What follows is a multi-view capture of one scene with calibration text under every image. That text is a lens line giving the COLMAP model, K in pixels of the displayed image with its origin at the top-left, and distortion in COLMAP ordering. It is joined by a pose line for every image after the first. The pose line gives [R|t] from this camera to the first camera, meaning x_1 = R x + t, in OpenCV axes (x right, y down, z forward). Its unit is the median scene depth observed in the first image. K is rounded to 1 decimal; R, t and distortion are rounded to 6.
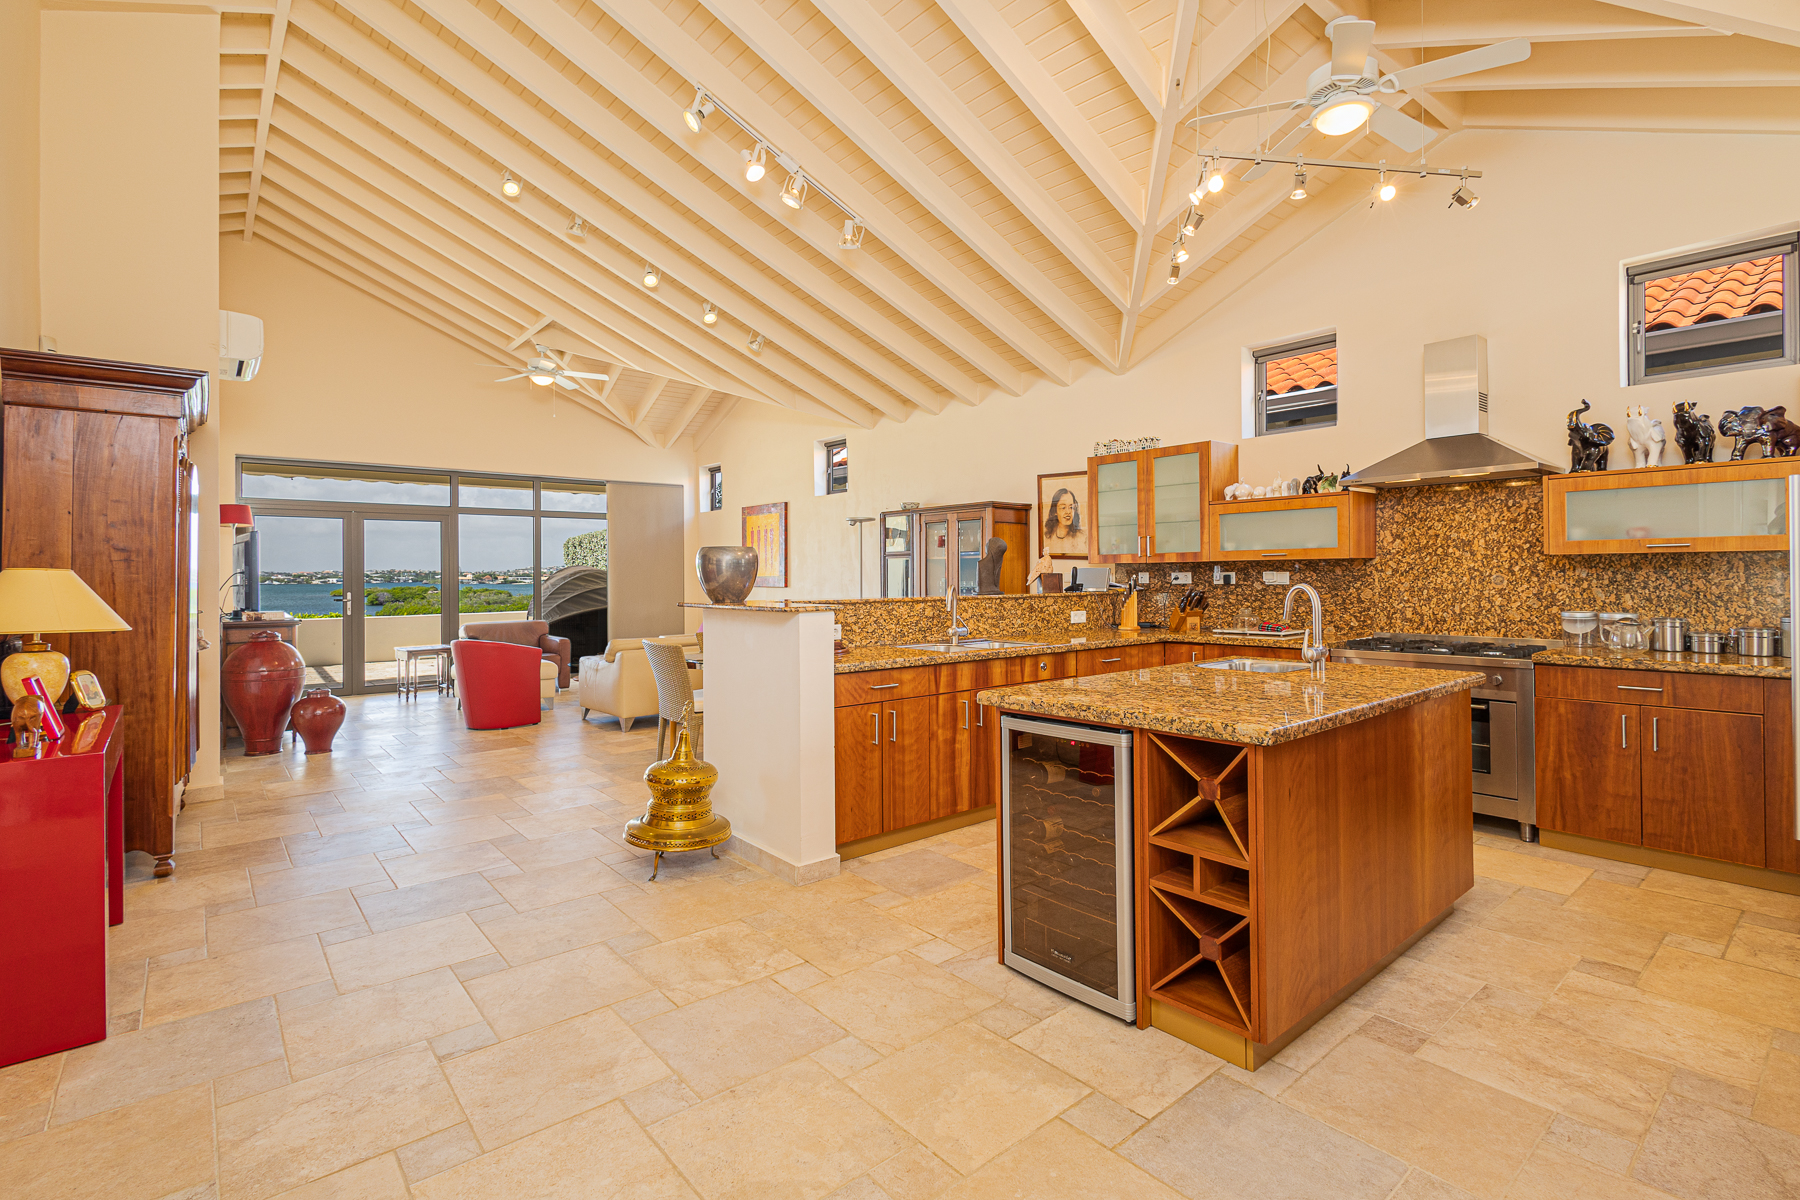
lens RADIAL K [[848.3, 0, 900.4], [0, 848.3, 572.6], [0, 0, 1]] dist [0.000950, 0.000260]
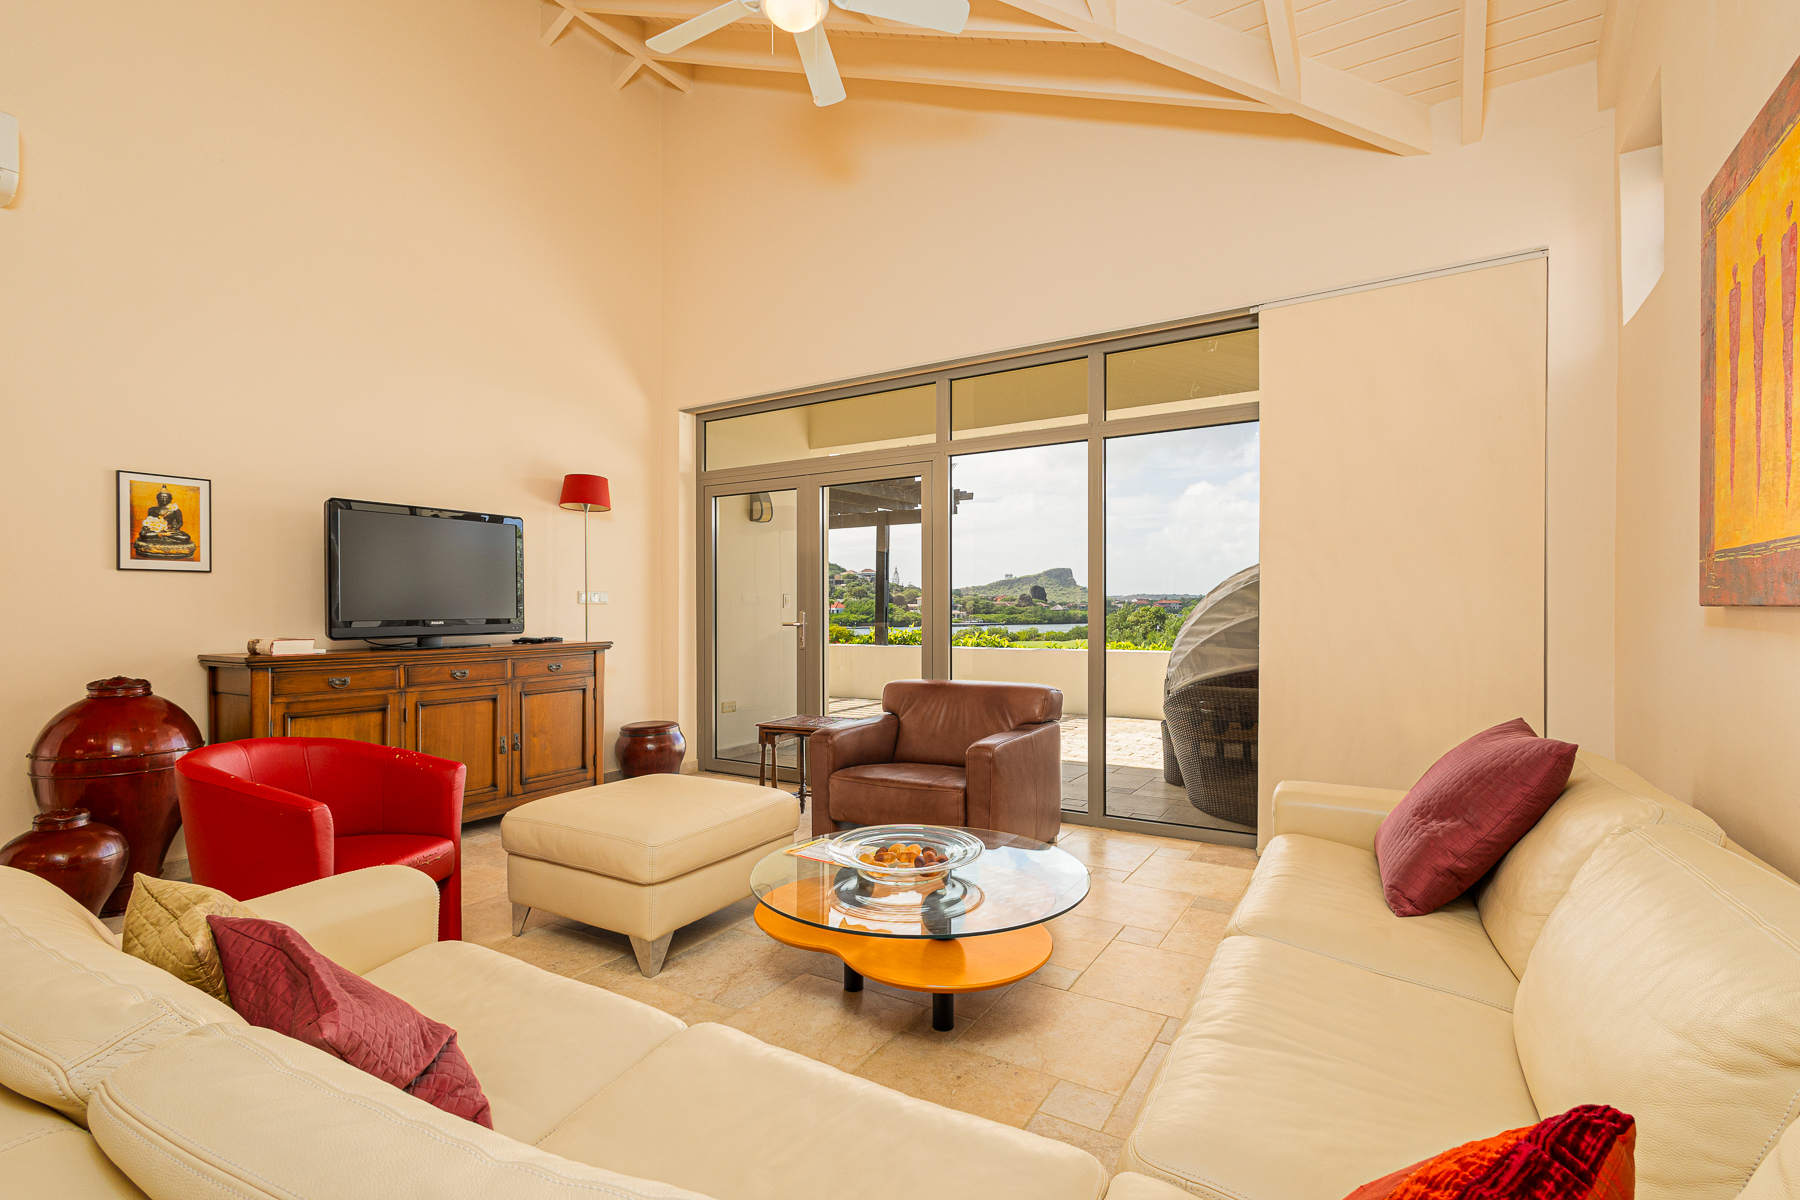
lens RADIAL K [[825.6, 0, 933.5], [0, 825.6, 612.2], [0, 0, 1]] dist [0.023319, 0.000058]
pose [[0.321543, 0.008579, -0.946856, -0.150152], [0.013314, 0.999819, 0.013580, 0.033670], [0.946801, -0.016973, 0.321370, 1.920123]]
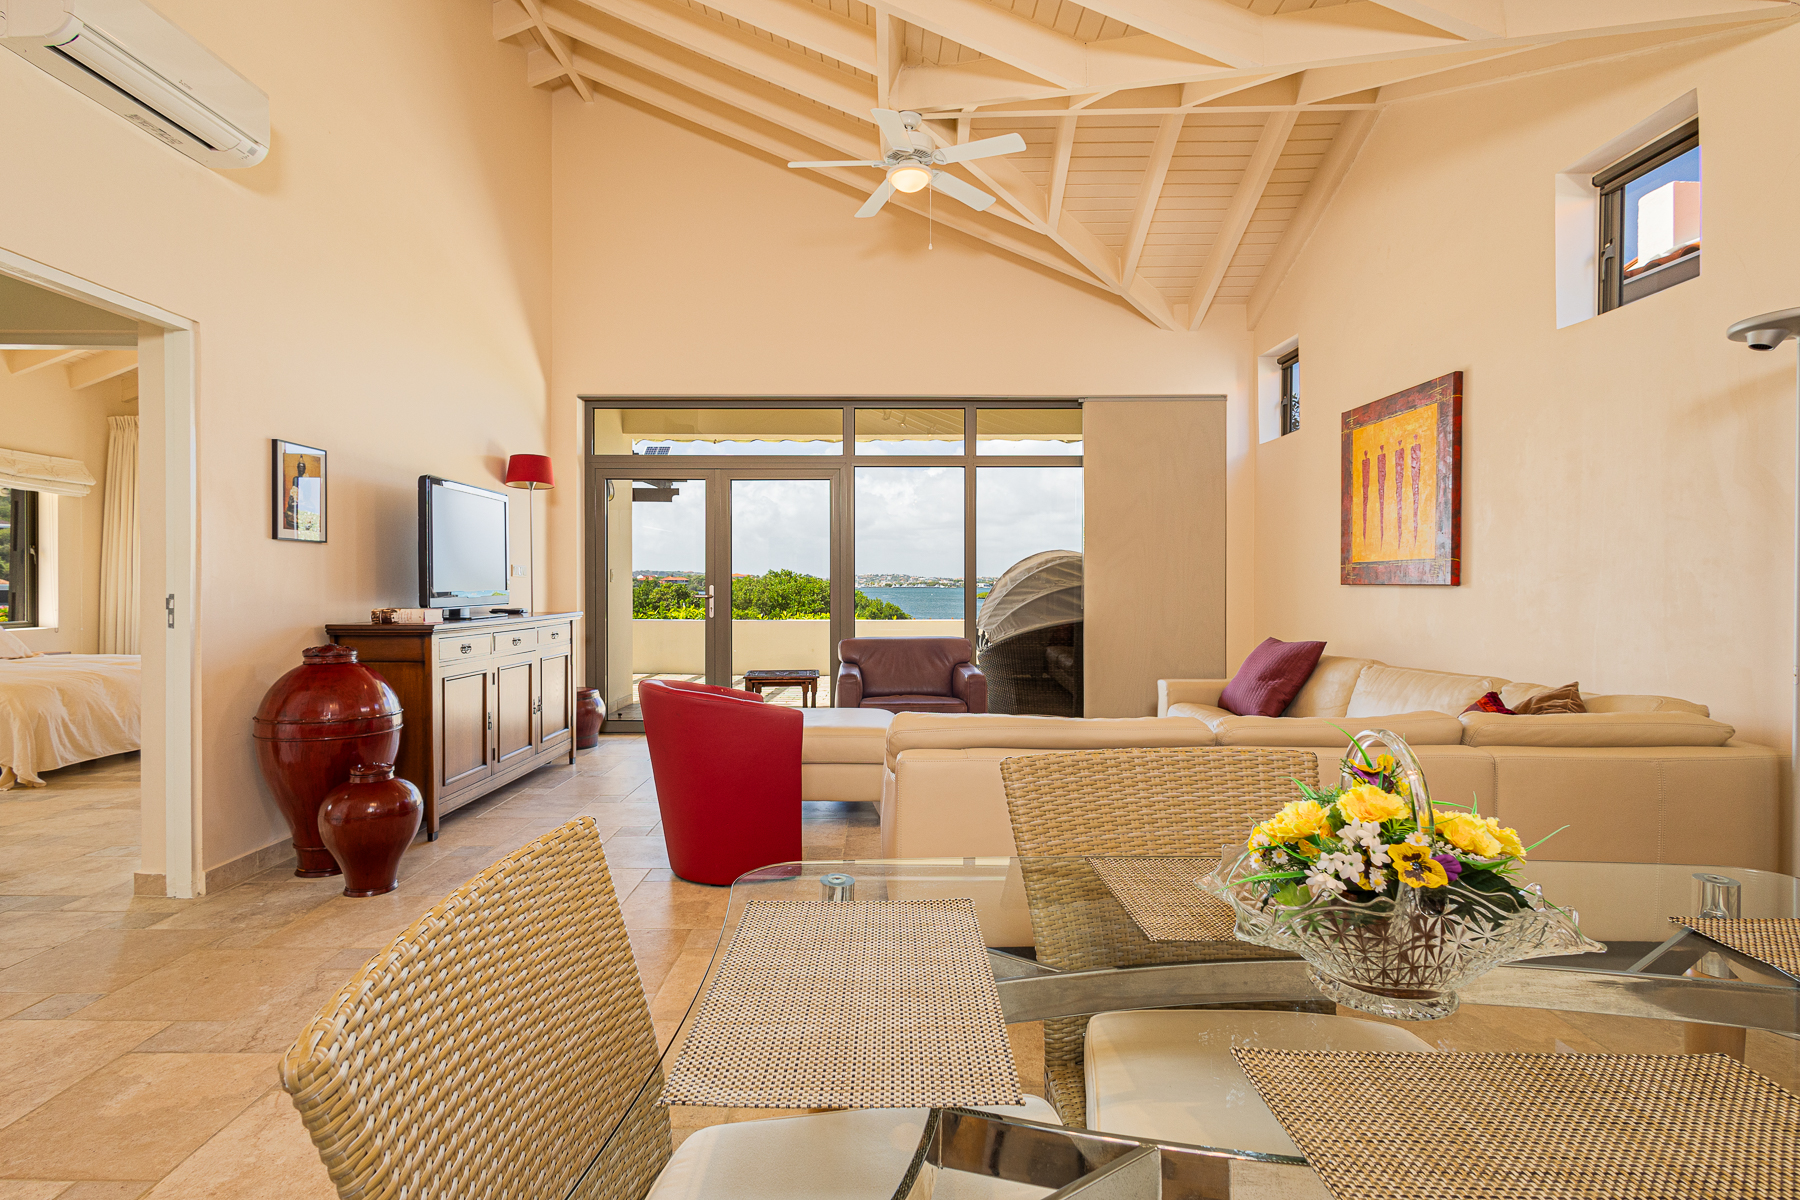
lens RADIAL K [[845.6, 0, 900.0], [0, 845.6, 600.0], [0, 0, 1]] dist [0.004842, 0.000488]
pose [[0.767736, 0.019165, -0.640479, -0.184608], [0.000238, 0.999544, 0.030194, 0.028011], [0.640766, -0.023334, 0.767382, 1.217242]]
